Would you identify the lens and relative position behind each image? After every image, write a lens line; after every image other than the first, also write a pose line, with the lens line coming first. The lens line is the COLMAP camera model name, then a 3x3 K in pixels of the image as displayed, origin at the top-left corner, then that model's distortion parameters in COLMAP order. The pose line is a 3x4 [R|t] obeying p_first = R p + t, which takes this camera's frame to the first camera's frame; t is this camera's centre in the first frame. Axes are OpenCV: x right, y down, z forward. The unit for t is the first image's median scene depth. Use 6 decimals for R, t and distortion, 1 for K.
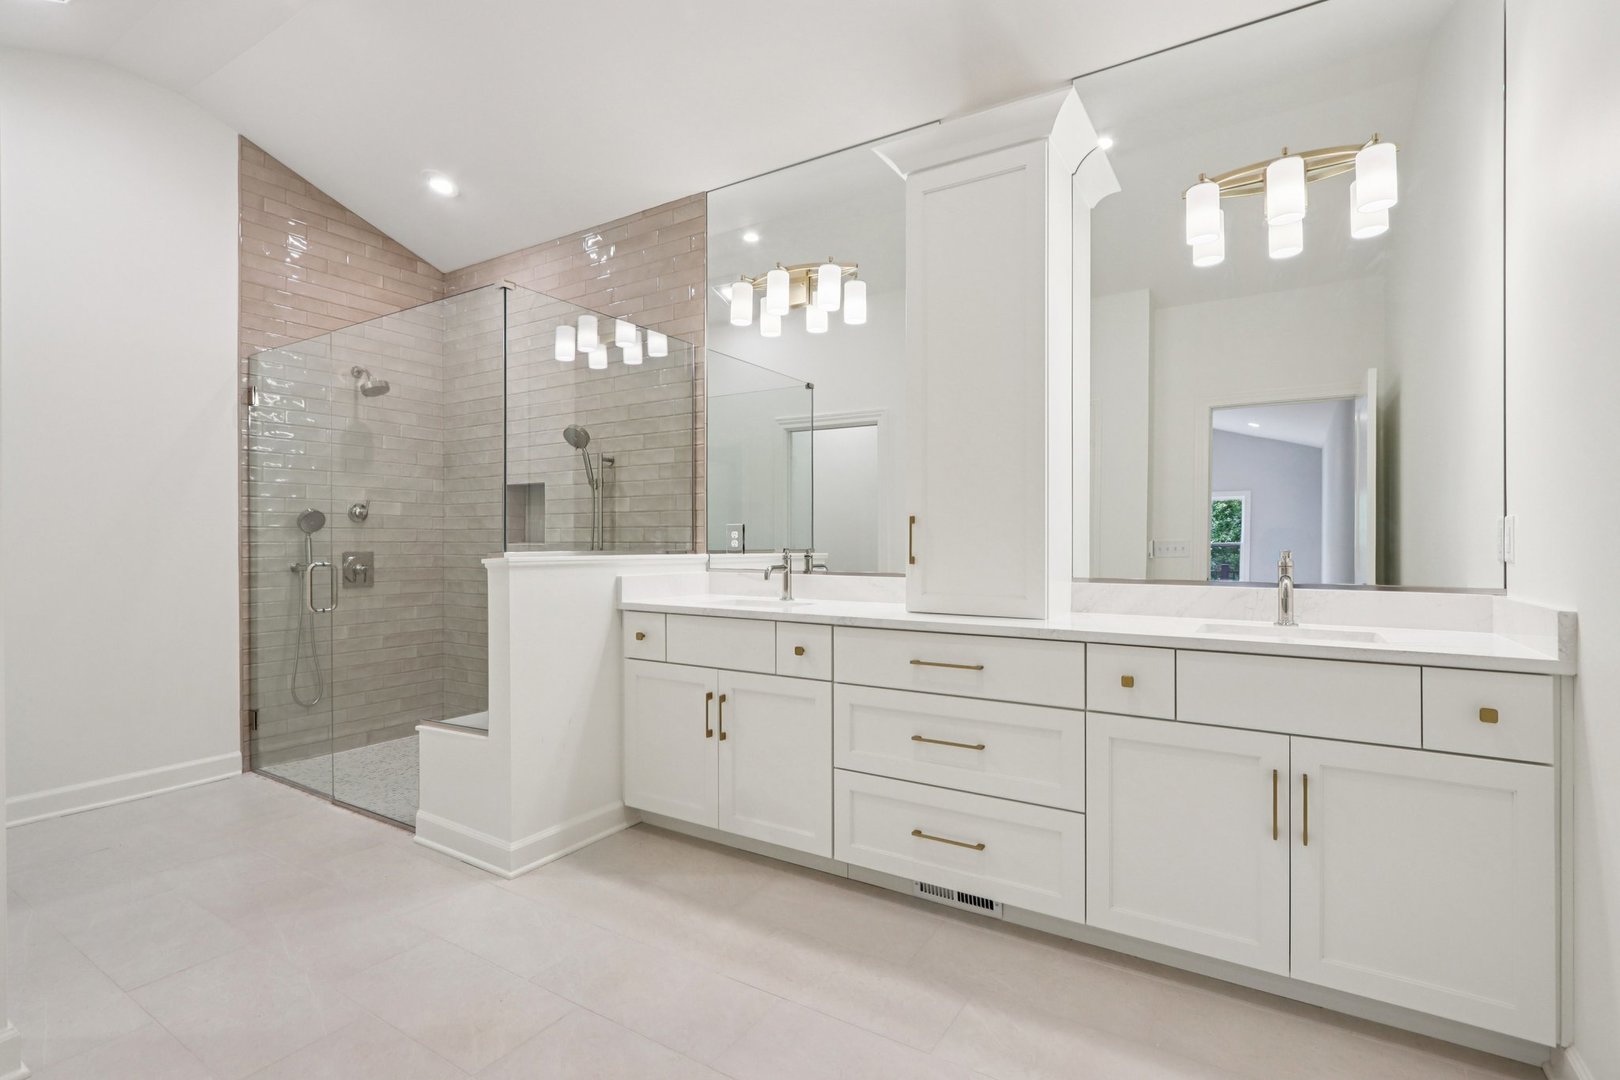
lens RADIAL K [[756.0, 0, 809.2], [0, 756.0, 532.6], [0, 0, 1]] dist [-0.006063, 0.002371]
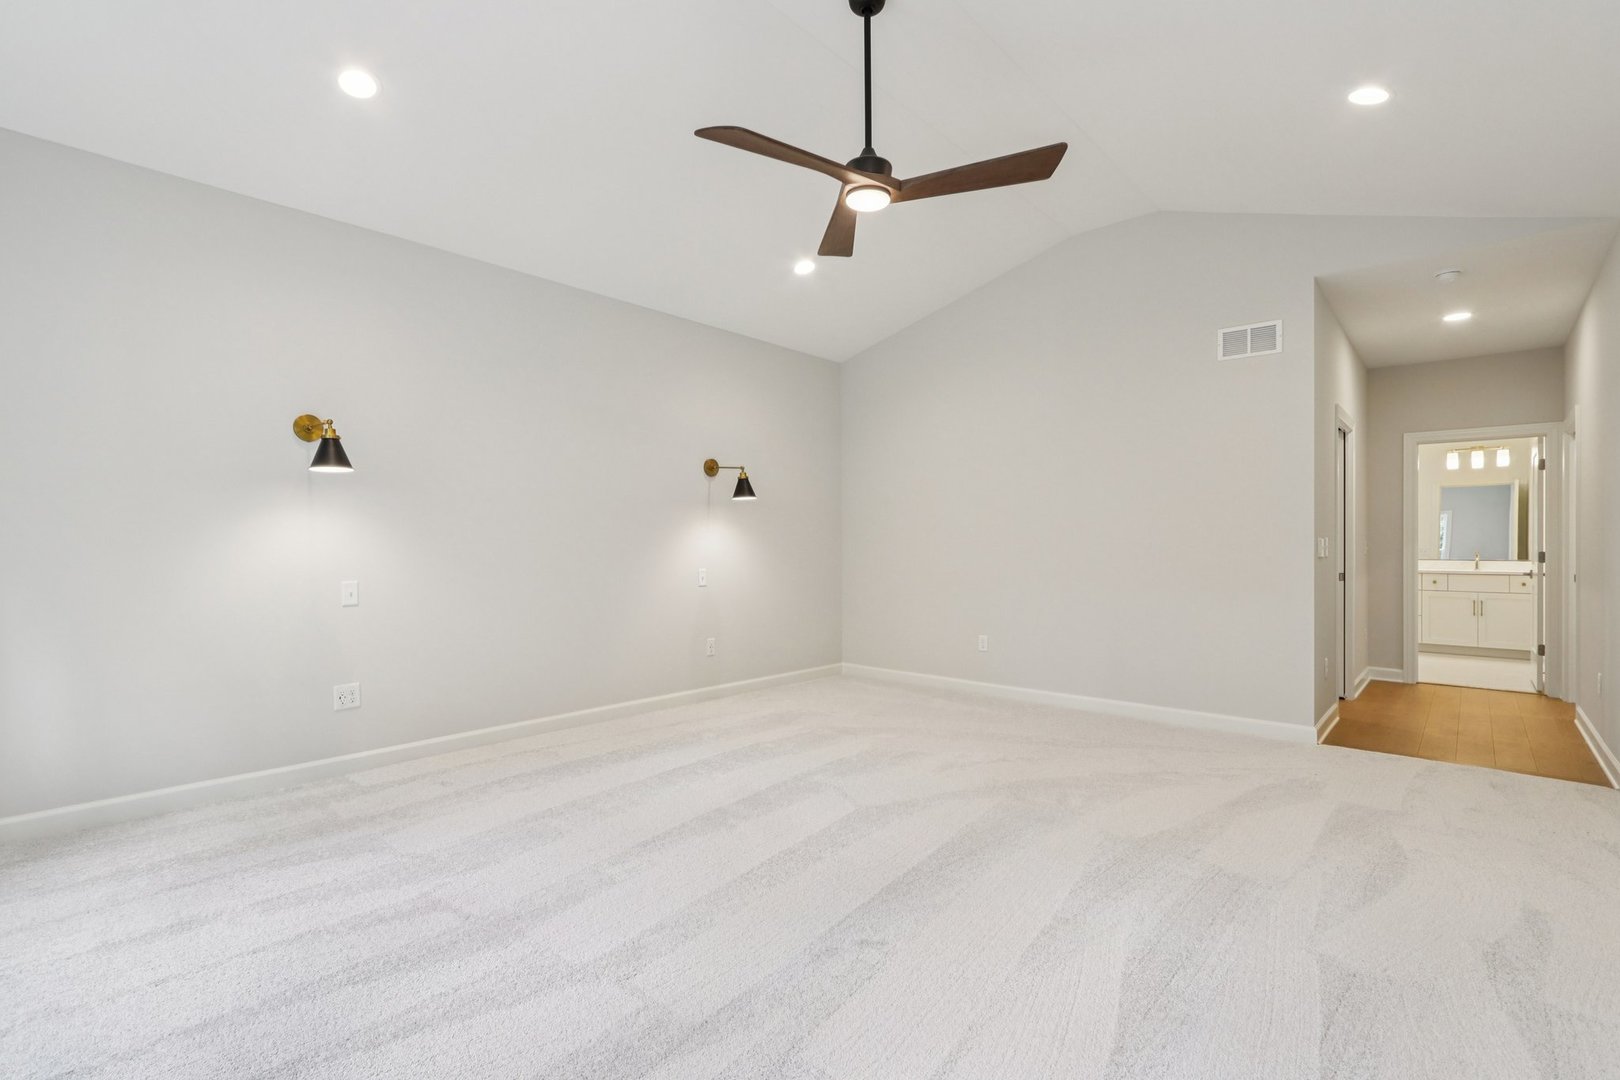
lens RADIAL K [[756.0, 0, 809.4], [0, 756.0, 545.3], [0, 0, 1]] dist [-0.006063, 0.002371]
pose [[0.988001, 0.005351, -0.154354, -2.396211], [-0.005041, 0.999984, 0.002405, -0.000878], [0.154364, -0.001598, 0.988013, -3.722373]]
